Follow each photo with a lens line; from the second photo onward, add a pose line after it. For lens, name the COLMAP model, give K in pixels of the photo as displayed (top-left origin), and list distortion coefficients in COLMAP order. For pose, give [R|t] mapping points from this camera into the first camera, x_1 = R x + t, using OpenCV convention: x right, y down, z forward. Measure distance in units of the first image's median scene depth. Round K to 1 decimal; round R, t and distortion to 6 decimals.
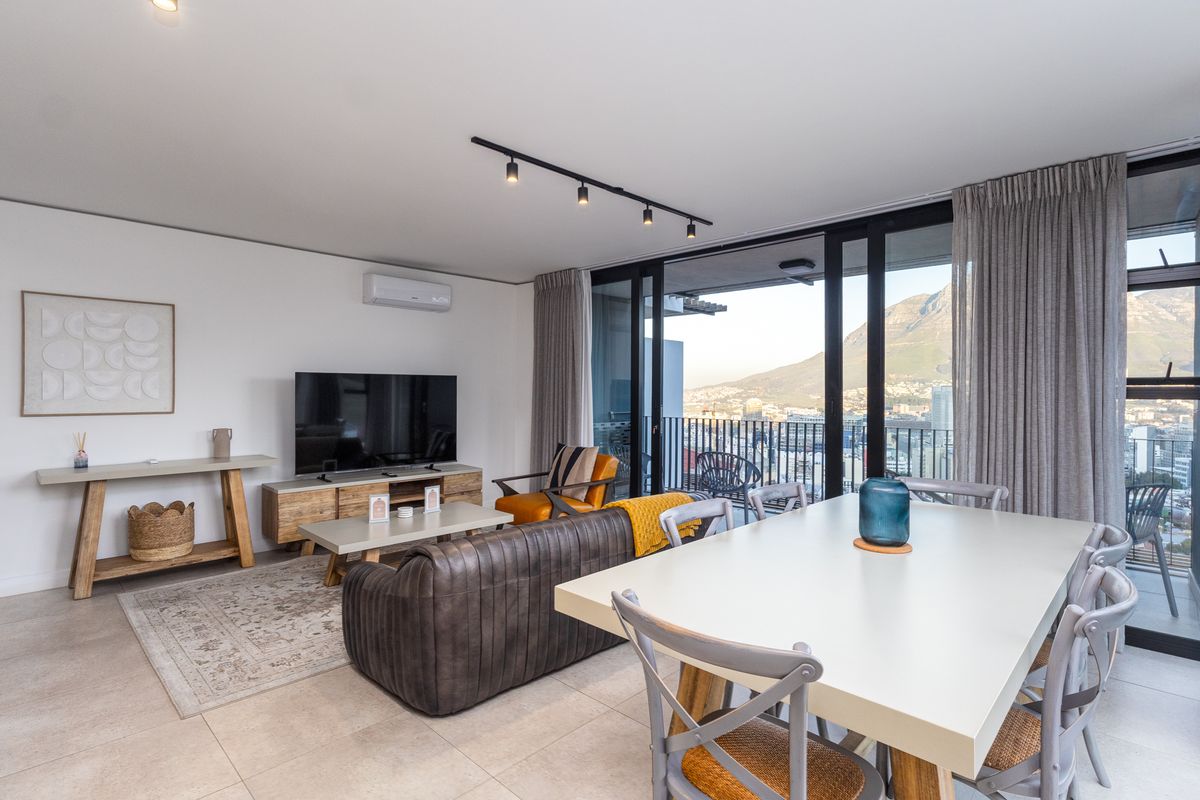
lens RADIAL K [[569.7, 0, 600.0], [0, 569.7, 400.0], [0, 0, 1]] dist [-0.014500, 0.000073]
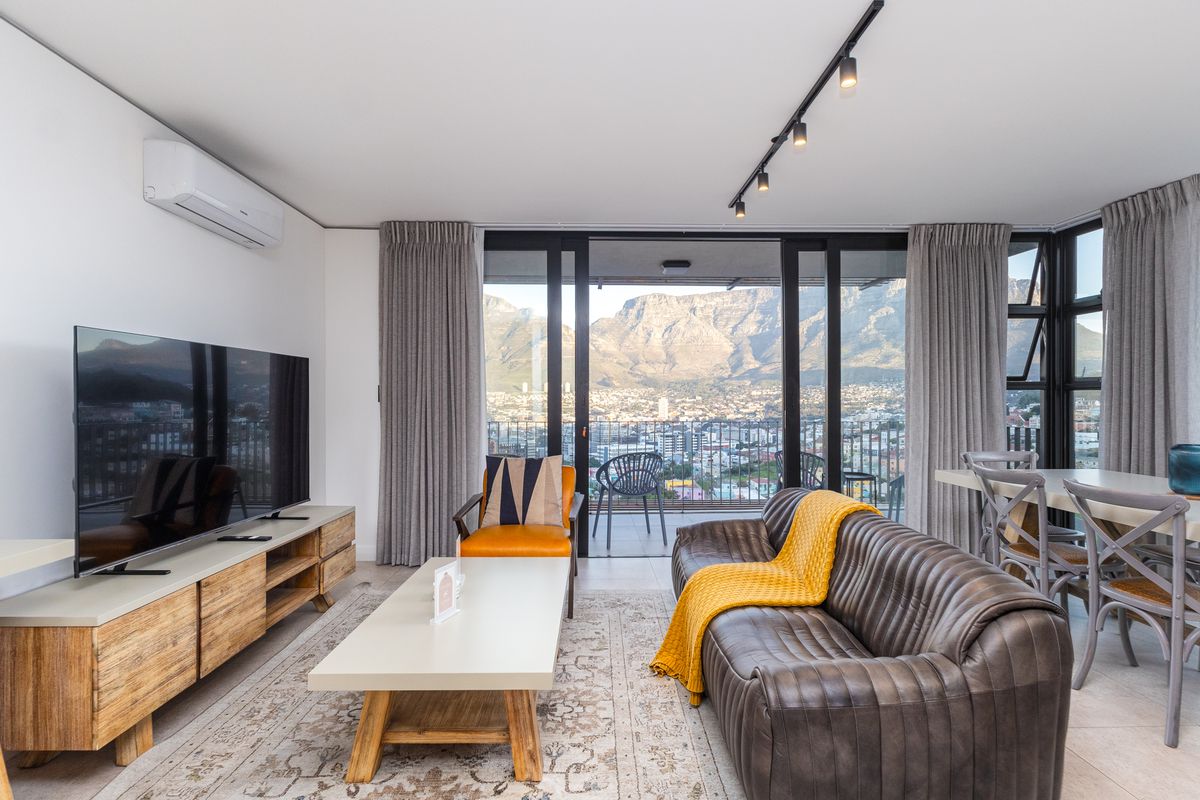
lens RADIAL K [[573.5, 0, 597.4], [0, 573.5, 404.3], [0, 0, 1]] dist [0.000330, 0.000732]
pose [[0.708968, -0.009372, 0.705179, -0.622353], [0.013674, 0.999906, -0.000458, 0.014016], [-0.705108, 0.009967, 0.709029, 0.474765]]
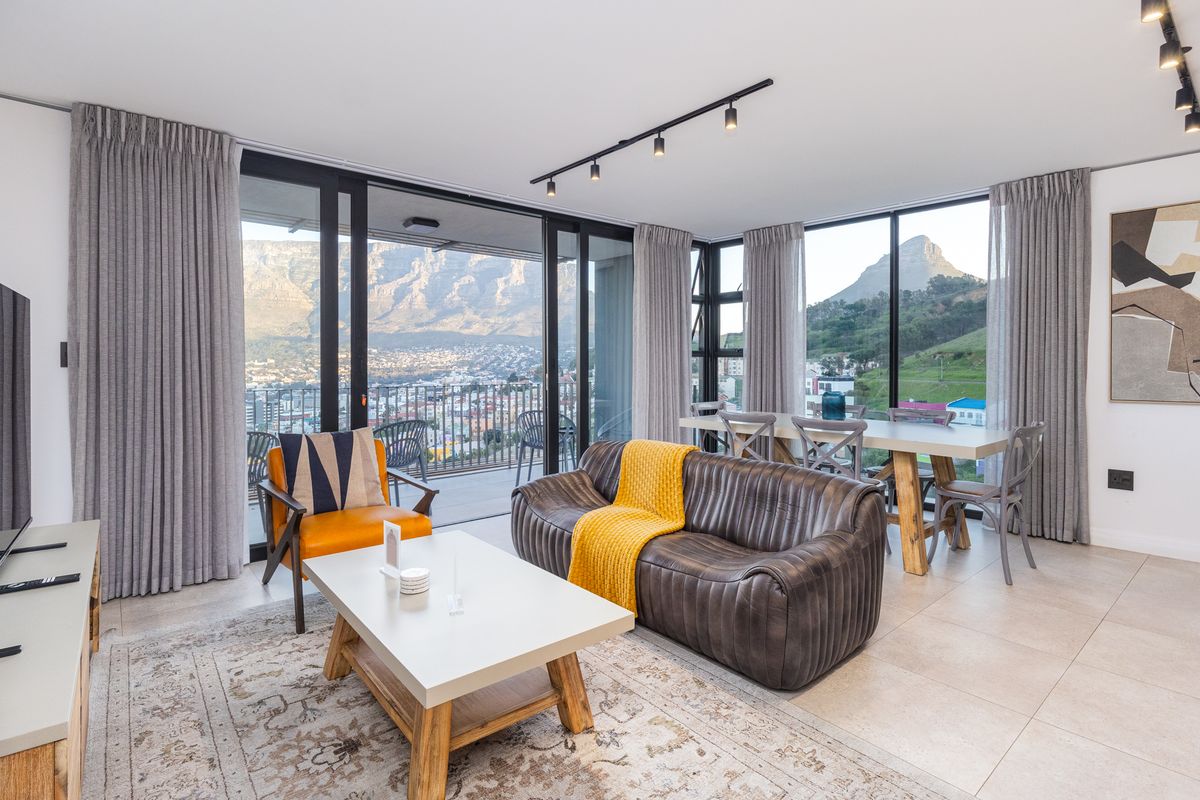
lens RADIAL K [[591.7, 0, 595.0], [0, 591.7, 371.3], [0, 0, 1]] dist [0.001090, 0.000493]
pose [[0.109493, -0.017138, 0.993840, -0.818463], [0.015162, 0.999764, 0.015570, 0.007512], [-0.993872, 0.013364, 0.109727, 0.763620]]
